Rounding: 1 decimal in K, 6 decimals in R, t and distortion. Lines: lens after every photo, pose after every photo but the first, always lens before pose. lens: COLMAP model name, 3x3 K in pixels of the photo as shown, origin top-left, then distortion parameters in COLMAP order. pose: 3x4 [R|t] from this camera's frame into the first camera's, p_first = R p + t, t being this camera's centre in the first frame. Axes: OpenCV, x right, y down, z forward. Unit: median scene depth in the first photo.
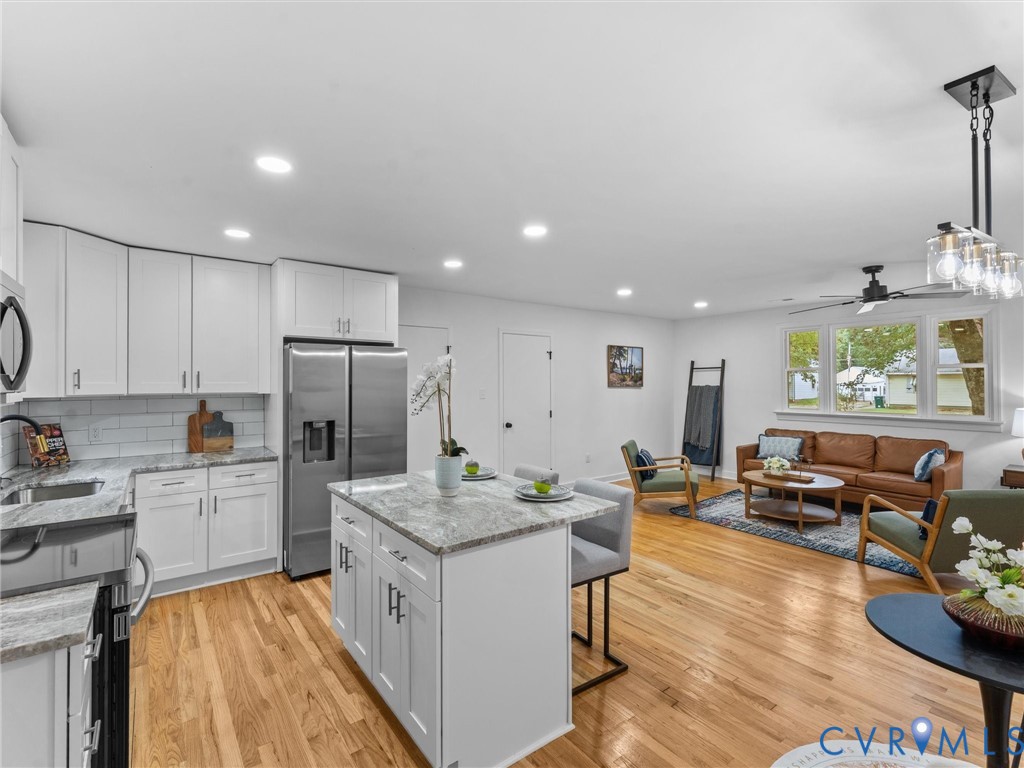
lens RADIAL K [[470.8, 0, 505.9], [0, 470.8, 379.3], [0, 0, 1]] dist [0.000540, -0.000095]
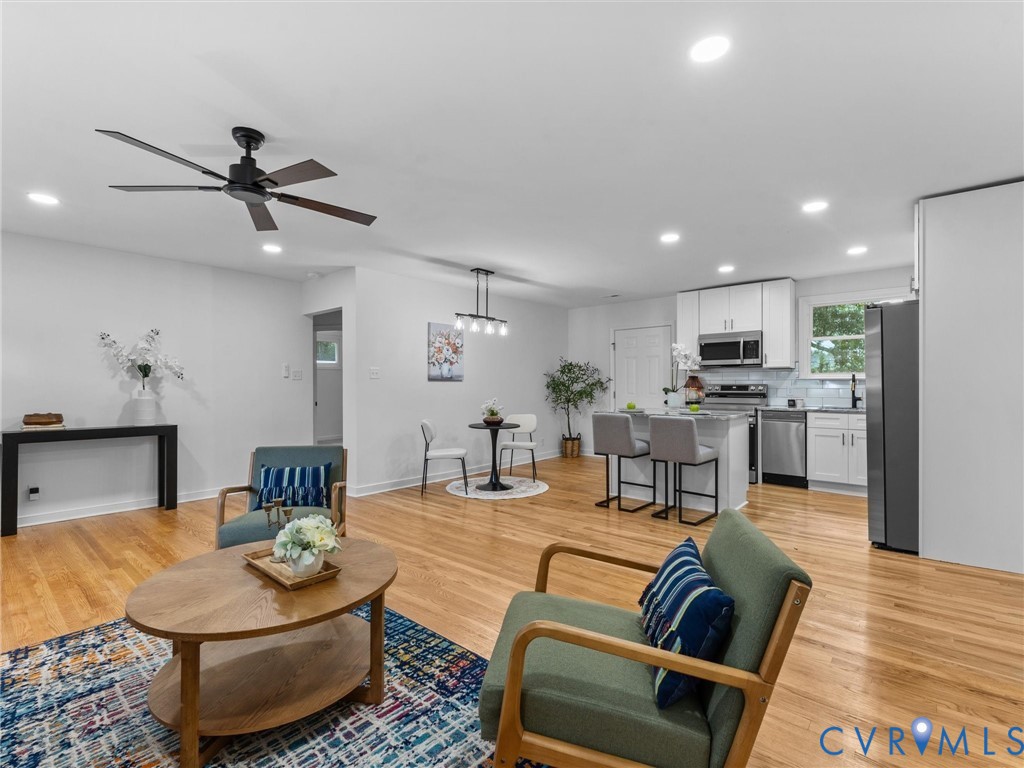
lens RADIAL K [[479.3, 0, 507.0], [0, 479.3, 387.7], [0, 0, 1]] dist [0.001234, -0.000402]
pose [[-0.976982, 0.006550, -0.213222, 0.752877], [0.006788, 0.999977, -0.000384, 0.097954], [0.213214, -0.001823, -0.977004, 2.081544]]
